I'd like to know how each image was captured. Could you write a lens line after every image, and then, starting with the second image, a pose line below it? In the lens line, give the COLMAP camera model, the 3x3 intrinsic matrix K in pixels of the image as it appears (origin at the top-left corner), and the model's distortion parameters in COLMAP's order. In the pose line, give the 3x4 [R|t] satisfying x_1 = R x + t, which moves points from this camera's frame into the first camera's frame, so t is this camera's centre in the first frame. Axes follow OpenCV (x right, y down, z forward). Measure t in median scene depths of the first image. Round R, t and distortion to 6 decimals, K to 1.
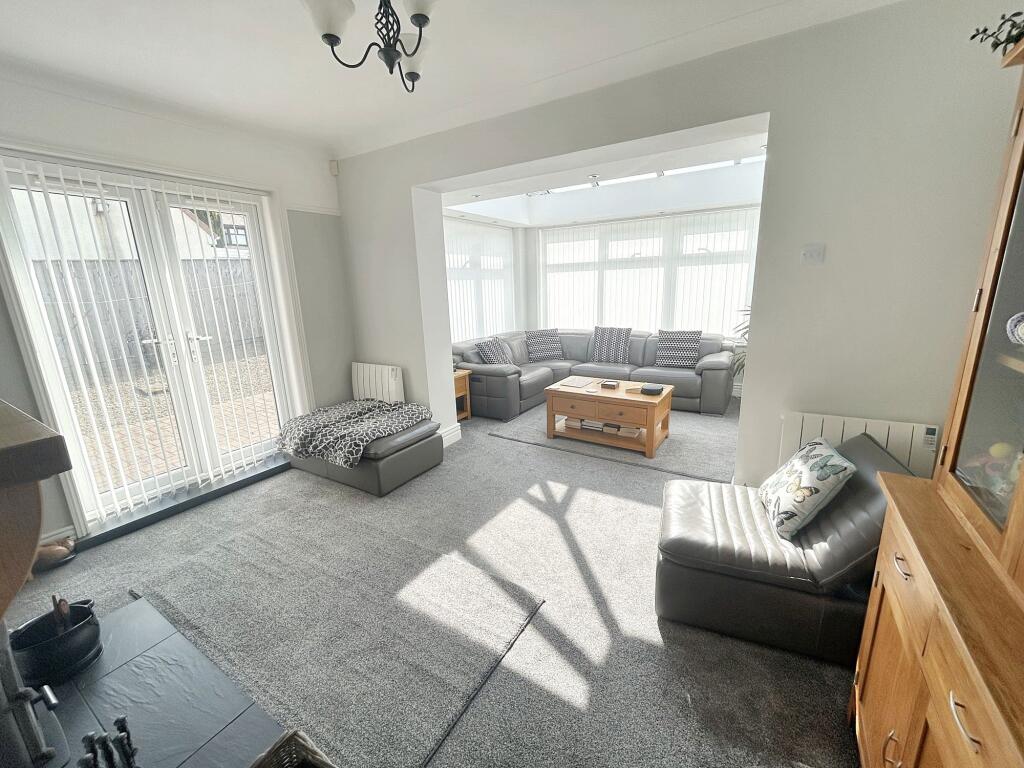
lens RADIAL K [[413.2, 0, 513.6], [0, 413.2, 383.3], [0, 0, 1]] dist [-0.003028, 0.000567]
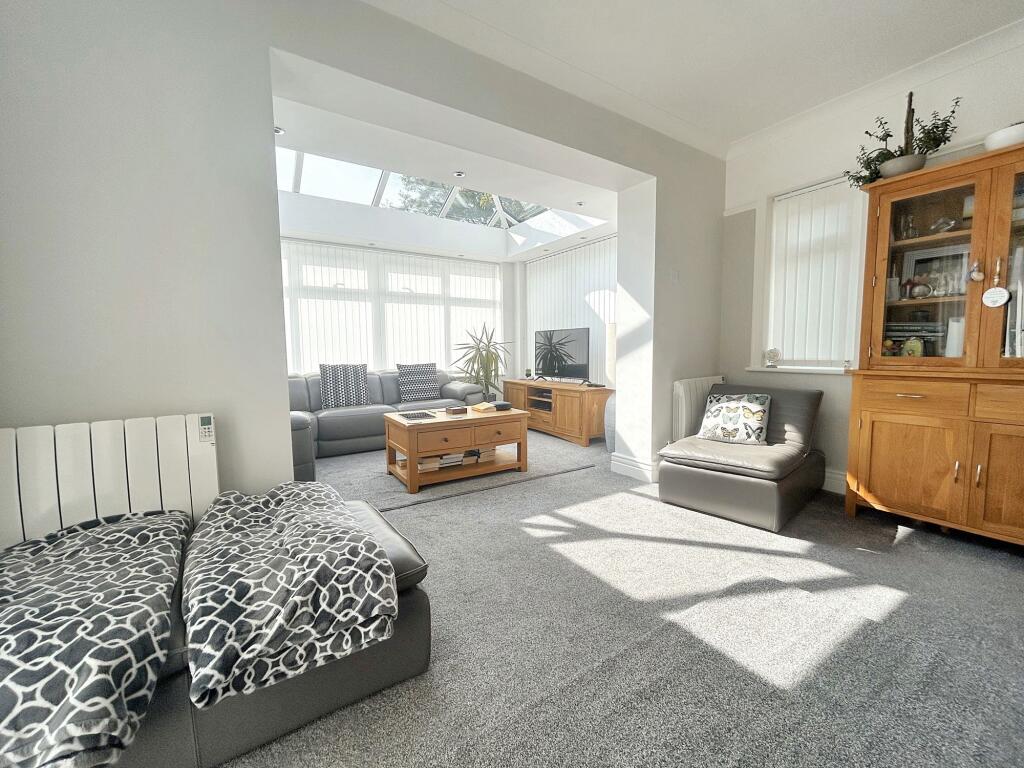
lens RADIAL K [[413.2, 0, 510.9], [0, 413.2, 378.7], [0, 0, 1]] dist [-0.003028, 0.000567]
pose [[0.428600, -0.038577, 0.902670, -0.626110], [0.209896, 0.976005, -0.057950, 0.017067], [-0.878775, 0.214304, 0.426413, 0.636415]]
